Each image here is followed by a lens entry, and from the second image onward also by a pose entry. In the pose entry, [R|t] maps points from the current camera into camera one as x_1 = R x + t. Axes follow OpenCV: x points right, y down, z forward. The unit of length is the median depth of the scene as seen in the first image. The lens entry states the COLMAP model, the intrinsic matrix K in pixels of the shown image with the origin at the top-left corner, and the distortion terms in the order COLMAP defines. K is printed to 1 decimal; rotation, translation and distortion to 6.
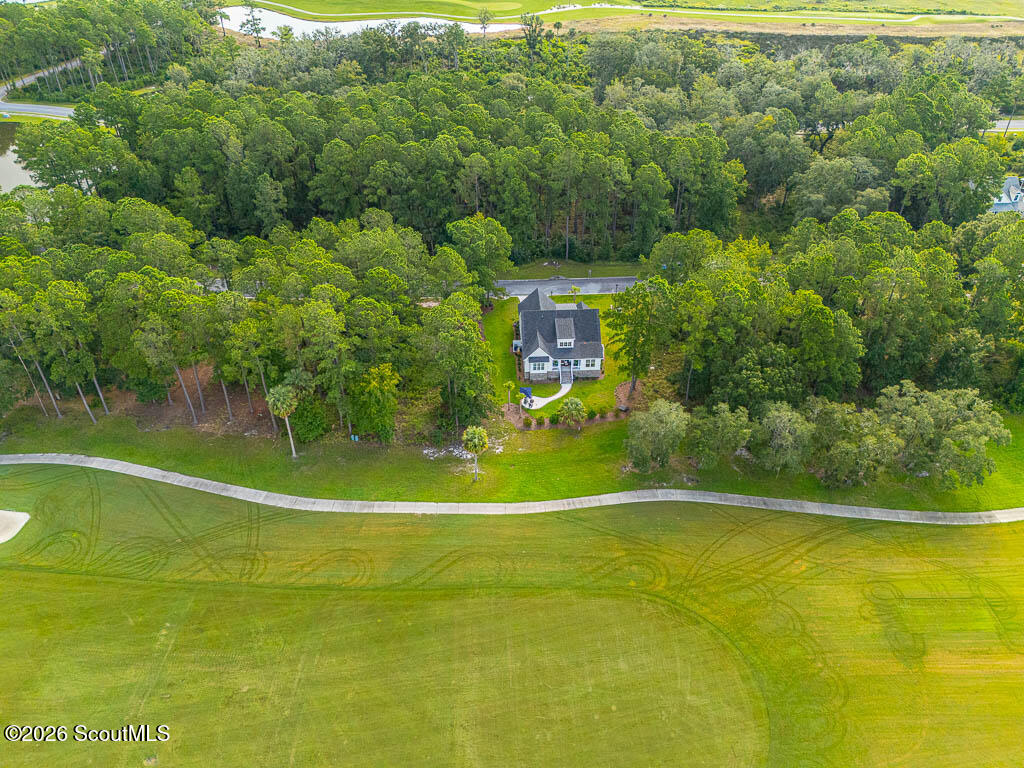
lens RADIAL K [[751.4, 0, 512.0], [0, 751.4, 384.0], [0, 0, 1]] dist [0.013287, -0.006889]
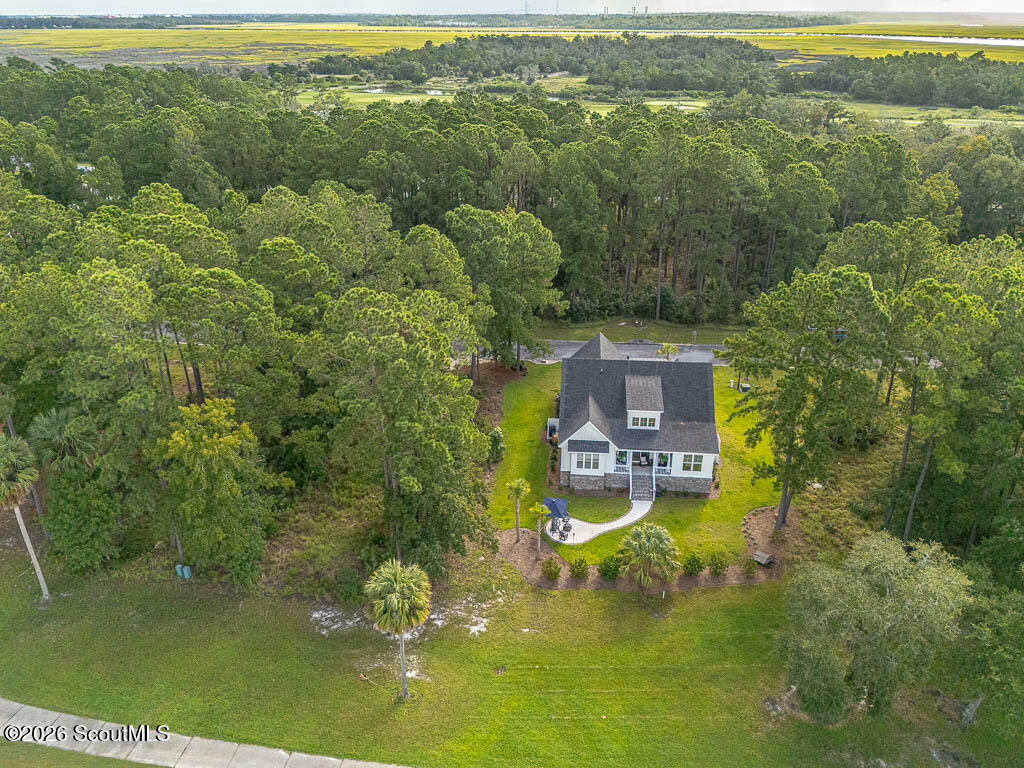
lens RADIAL K [[751.4, 0, 512.0], [0, 751.4, 384.0], [0, 0, 1]] dist [0.013287, -0.006889]
pose [[0.989738, 0.056154, -0.131401, 0.048878], [-0.082917, 0.974596, -0.208054, 0.035511], [0.116380, 0.216815, 0.969251, 0.495953]]
